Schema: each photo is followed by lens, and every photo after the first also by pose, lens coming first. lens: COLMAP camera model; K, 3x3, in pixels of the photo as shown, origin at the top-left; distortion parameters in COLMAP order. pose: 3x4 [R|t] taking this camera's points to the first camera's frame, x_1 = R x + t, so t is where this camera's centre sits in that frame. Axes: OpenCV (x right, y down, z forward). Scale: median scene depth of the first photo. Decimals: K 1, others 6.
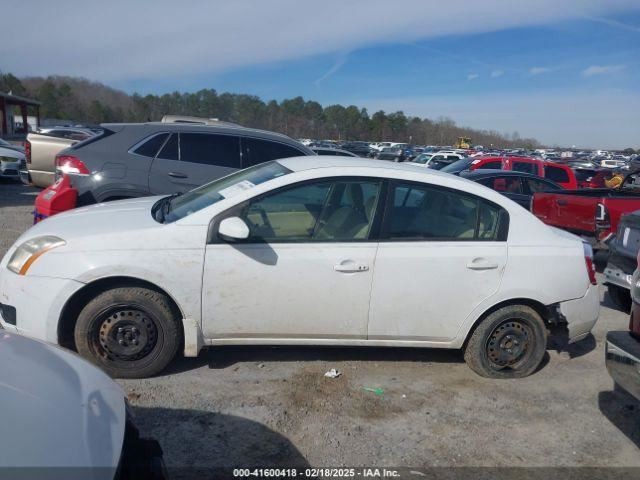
lens RADIAL K [[507.0, 0, 319.8], [0, 507.0, 253.8], [0, 0, 1]] dist [-0.000151, 0.000944]
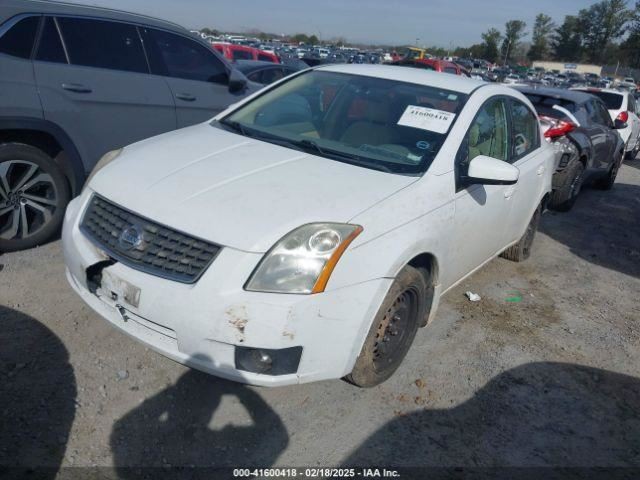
lens RADIAL K [[516.3, 0, 318.6], [0, 516.3, 254.0], [0, 0, 1]] dist [-0.002247, 0.008249]
pose [[0.727021, -0.249217, 0.639790, -0.926153], [0.103348, 0.960906, 0.256863, -0.157615], [-0.678793, -0.120623, 0.724355, 0.518544]]
